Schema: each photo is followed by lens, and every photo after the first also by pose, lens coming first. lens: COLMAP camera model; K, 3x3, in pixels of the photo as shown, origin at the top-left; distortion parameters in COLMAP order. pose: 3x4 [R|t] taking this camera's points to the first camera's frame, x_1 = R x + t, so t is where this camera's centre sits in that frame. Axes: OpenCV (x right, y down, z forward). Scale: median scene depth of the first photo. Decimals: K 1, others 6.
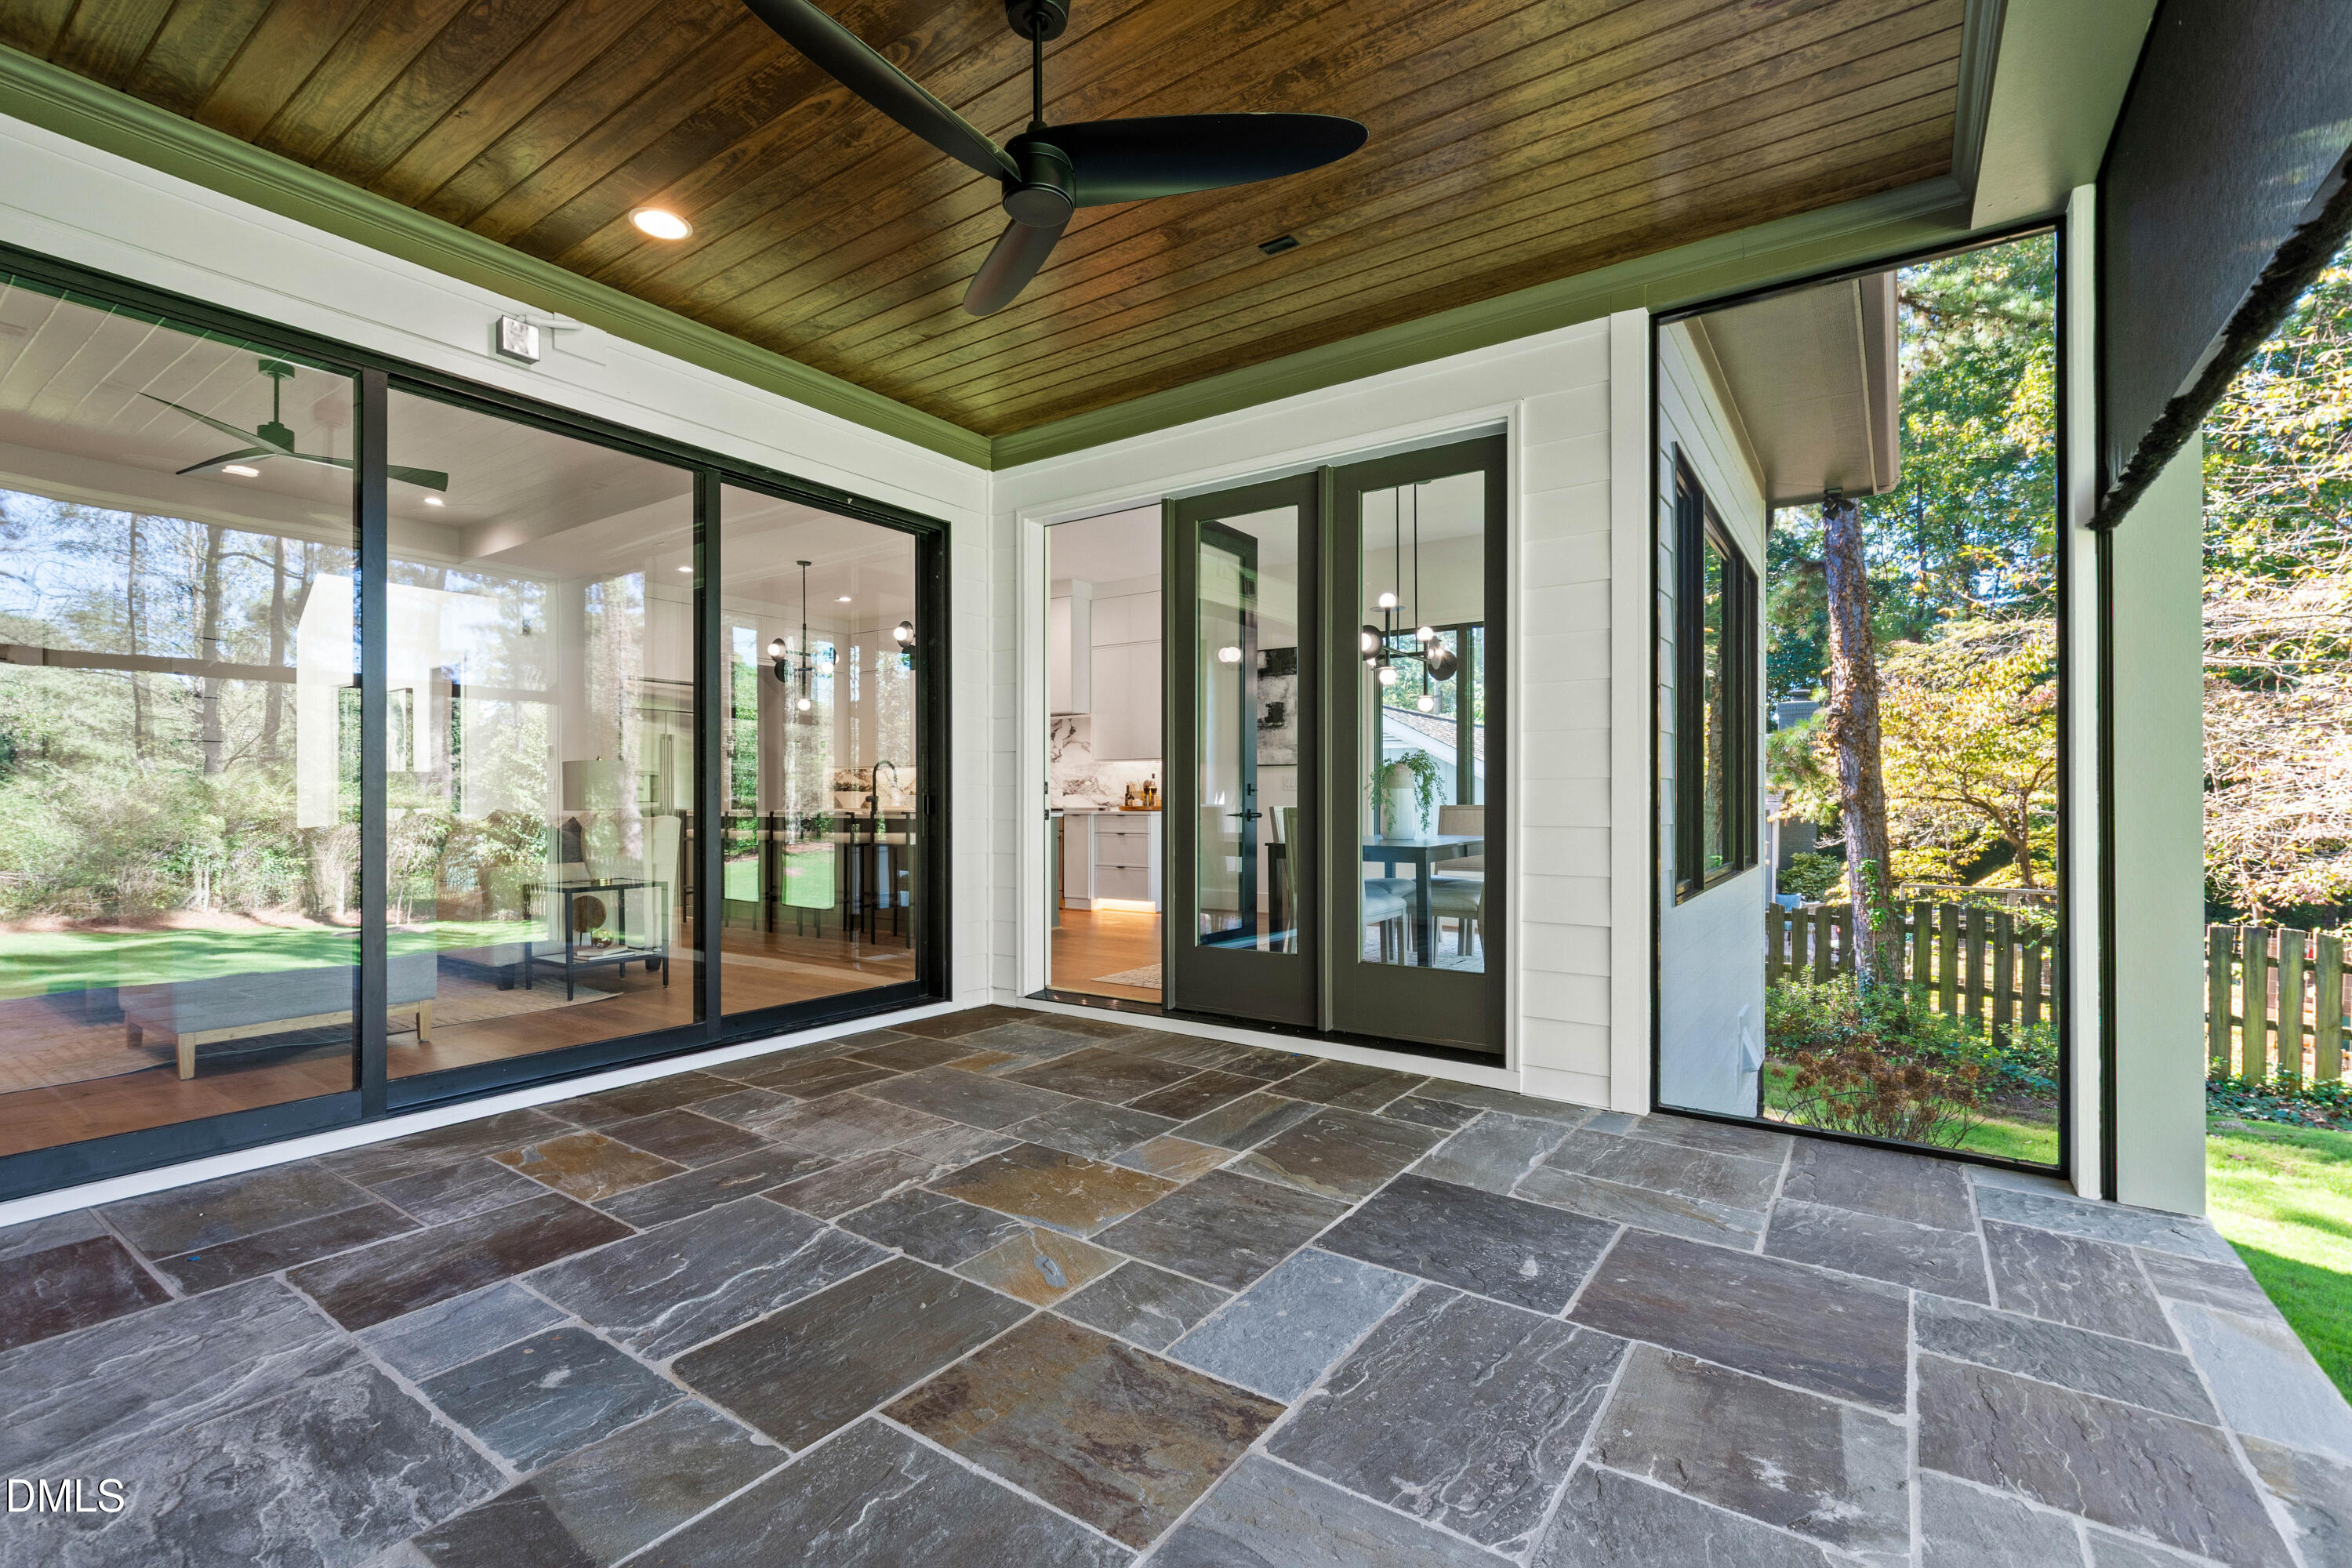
lens RADIAL K [[1039.2, 0, 1172.0], [0, 1039.2, 791.7], [0, 0, 1]] dist [-0.001746, 0.000668]
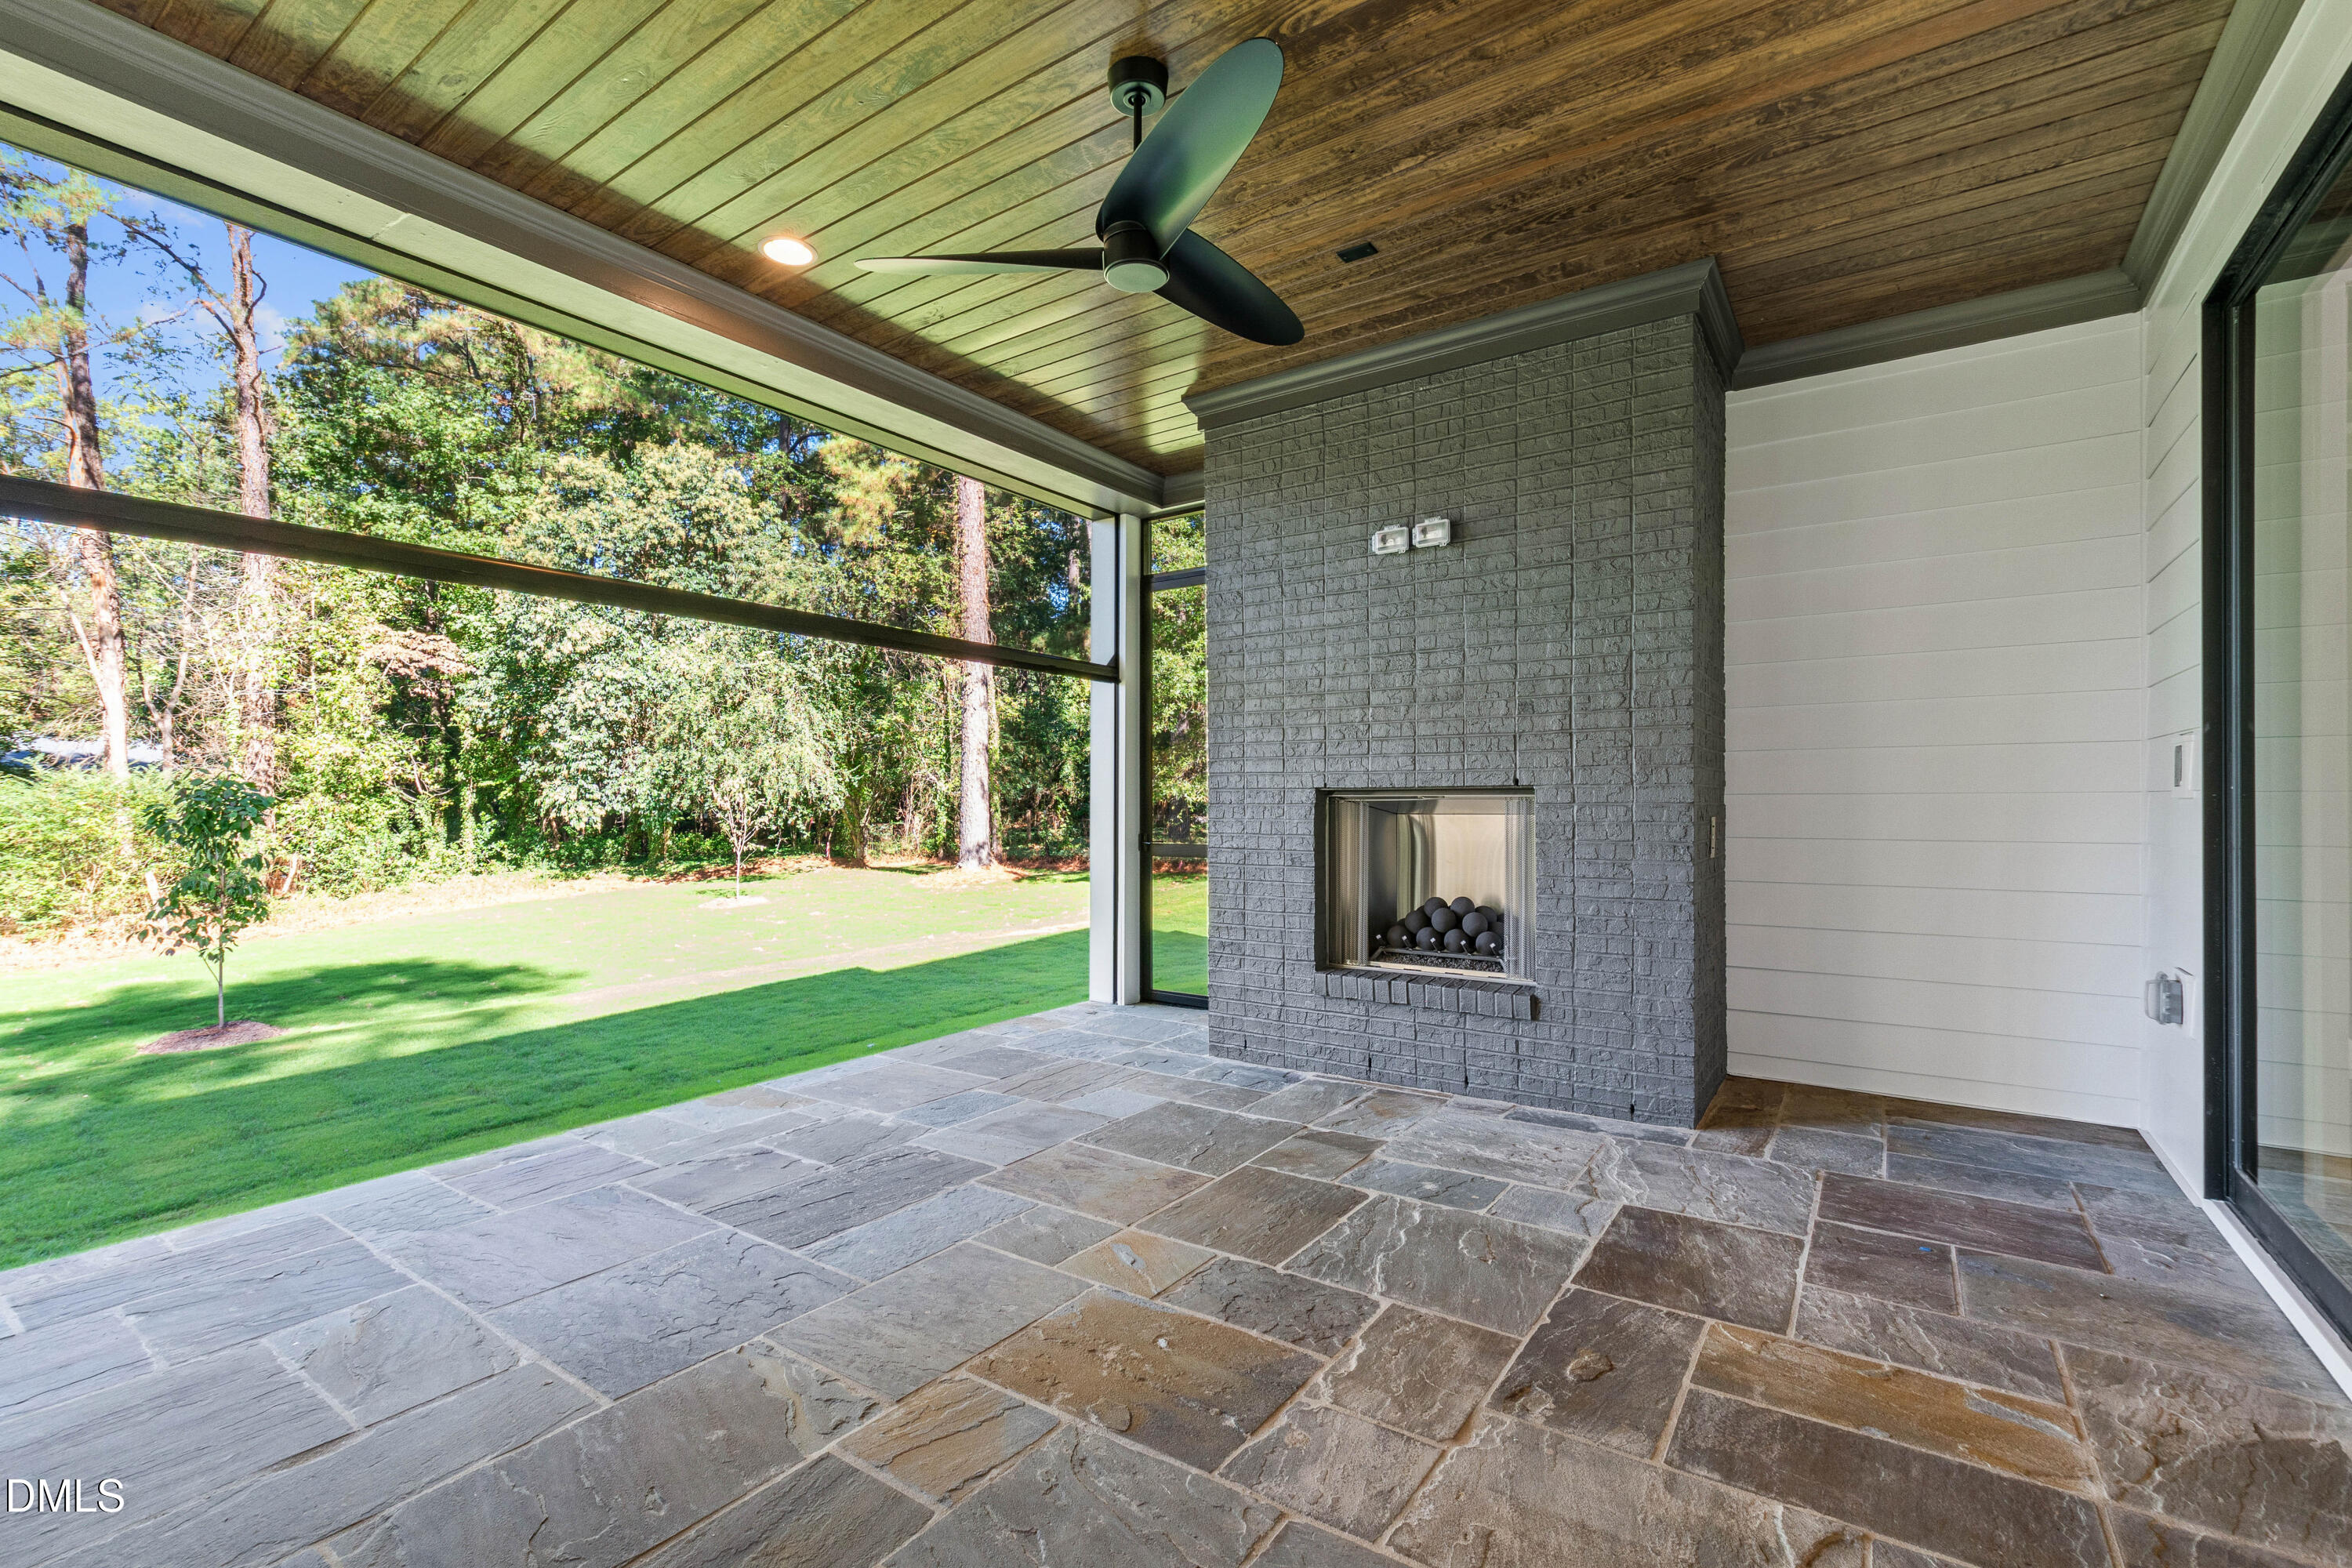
lens RADIAL K [[1039.2, 0, 1169.1], [0, 1039.2, 800.8], [0, 0, 1]] dist [-0.001746, 0.000668]
pose [[-0.999995, 0.003037, 0.000584, -0.148992], [0.003034, 0.999978, -0.005905, -0.010025], [-0.000602, -0.005903, -0.999982, 1.935098]]
